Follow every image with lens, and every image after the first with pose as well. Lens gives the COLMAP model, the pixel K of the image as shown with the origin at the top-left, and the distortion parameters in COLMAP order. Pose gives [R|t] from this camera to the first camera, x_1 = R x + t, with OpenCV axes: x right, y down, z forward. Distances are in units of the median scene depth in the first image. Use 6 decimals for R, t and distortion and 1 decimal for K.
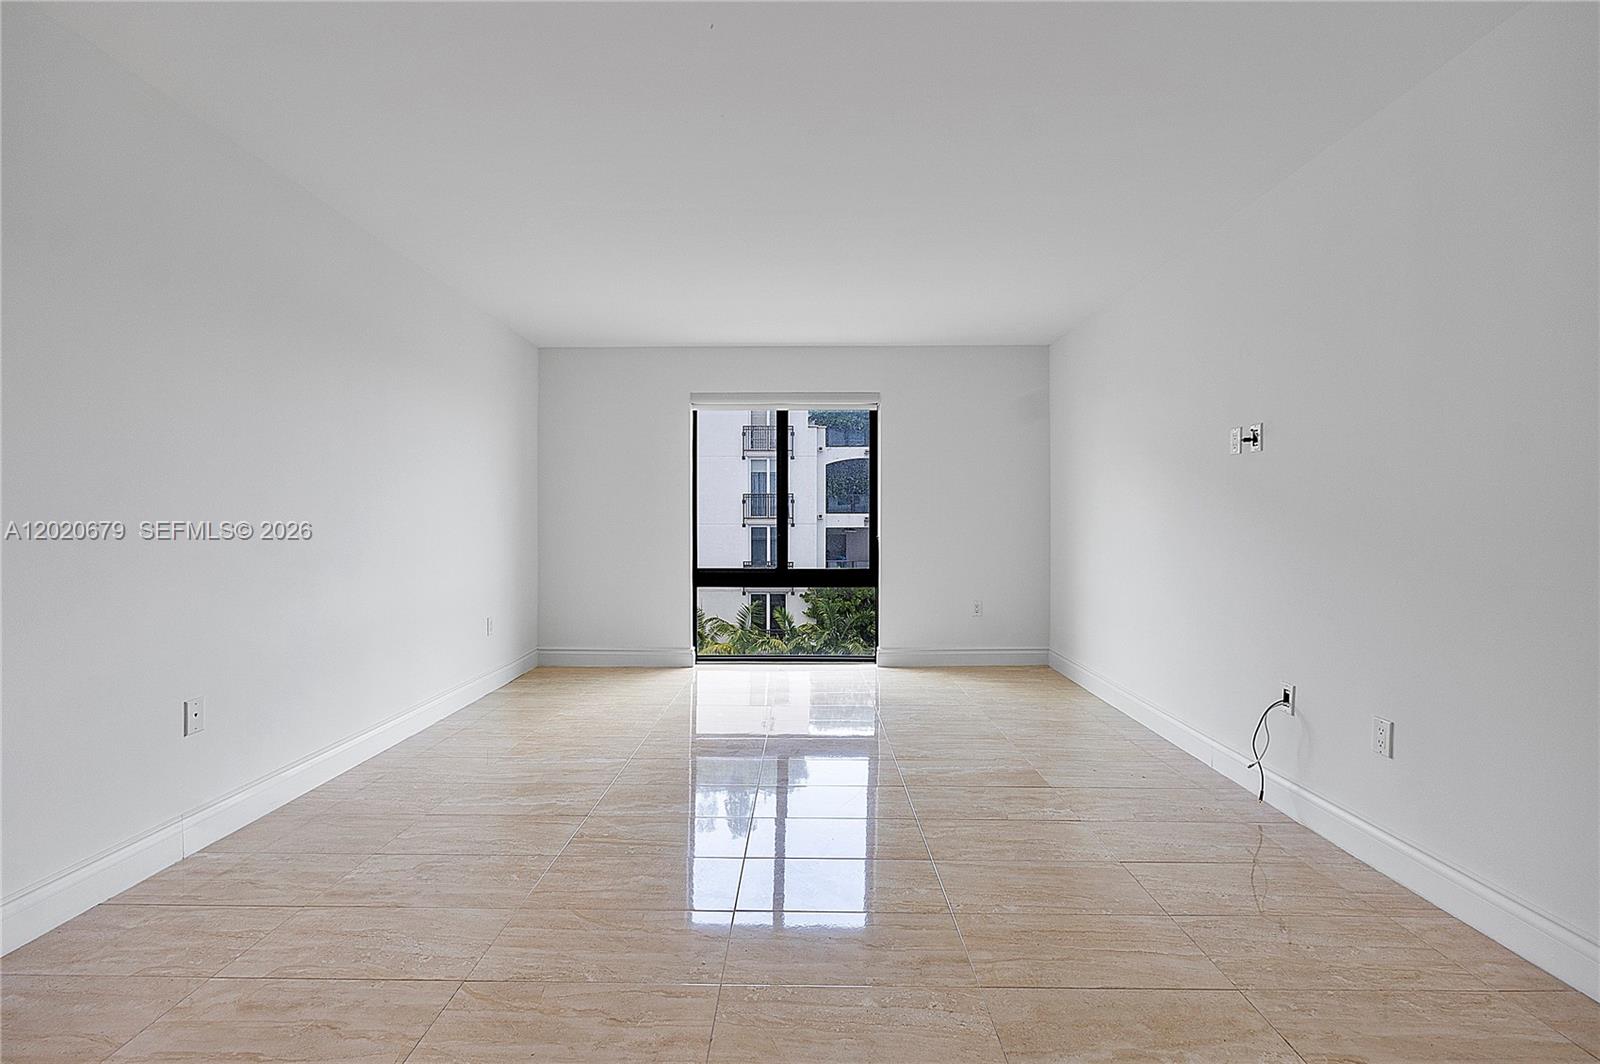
lens RADIAL K [[676.9, 0, 800.5], [0, 676.9, 527.6], [0, 0, 1]] dist [-0.007796, 0.000007]
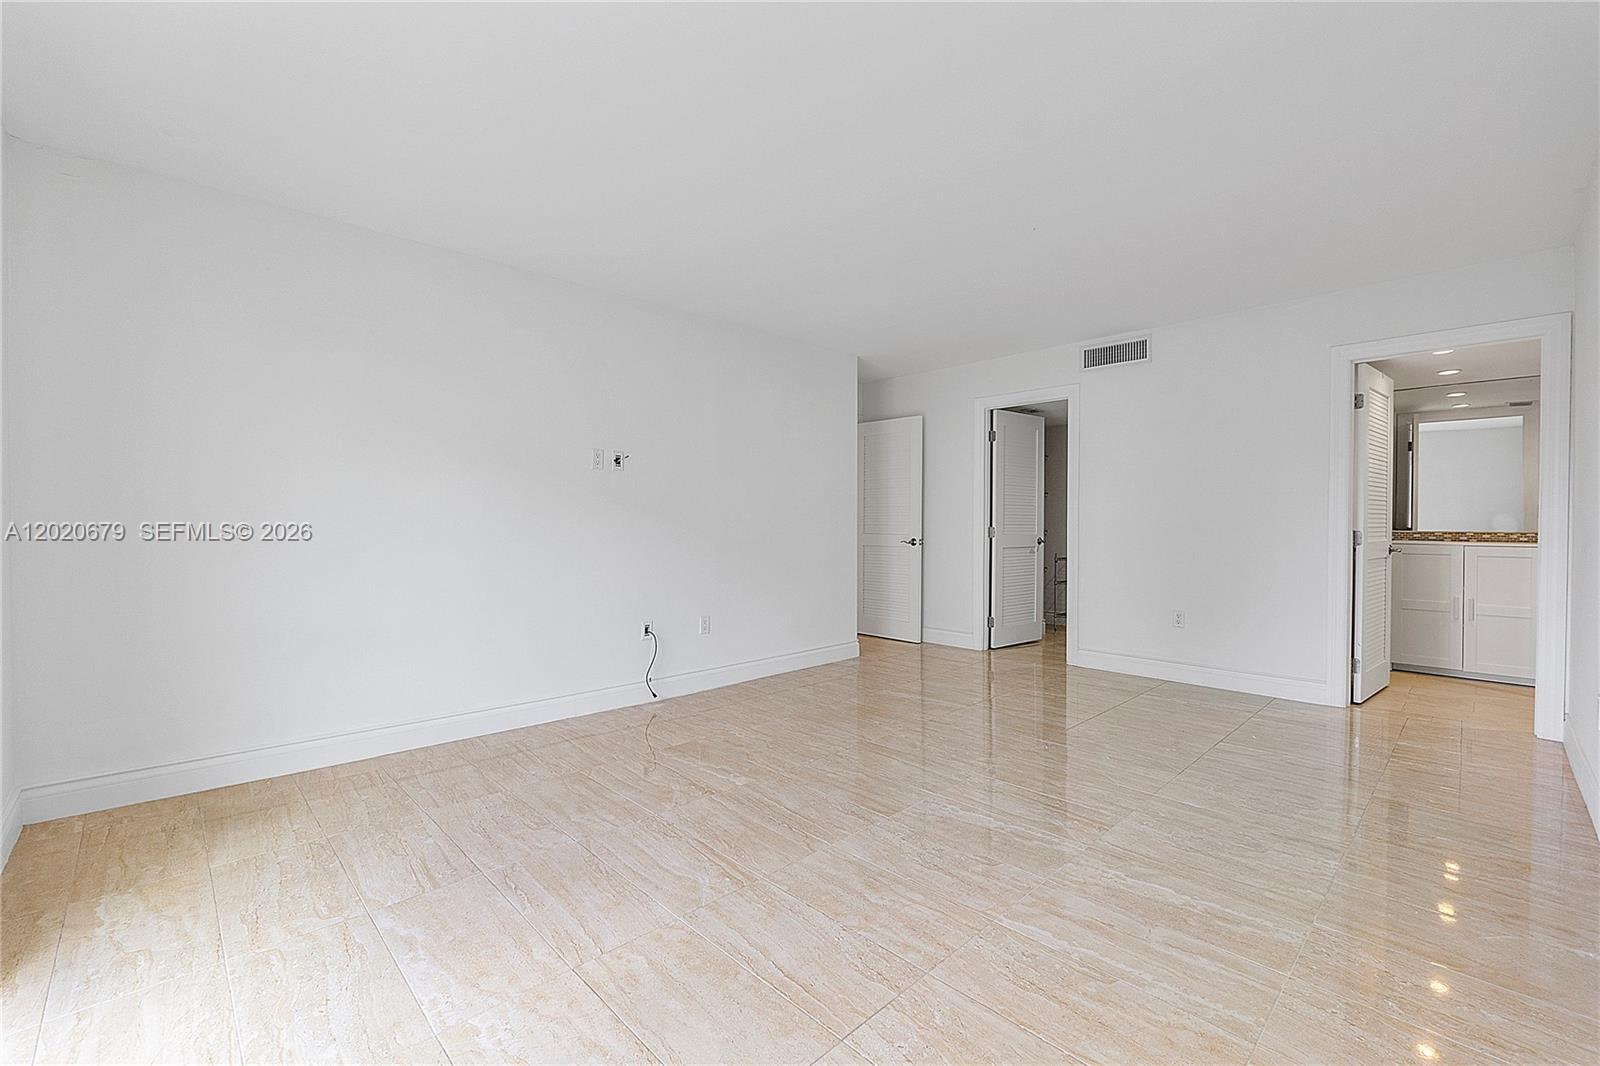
lens RADIAL K [[676.9, 0, 800.5], [0, 676.9, 528.6], [0, 0, 1]] dist [-0.007796, 0.000007]
pose [[-0.699331, -0.011511, 0.714705, -0.678971], [0.005589, 0.999752, 0.021571, -0.018140], [-0.714776, 0.019079, -0.699093, 1.882445]]
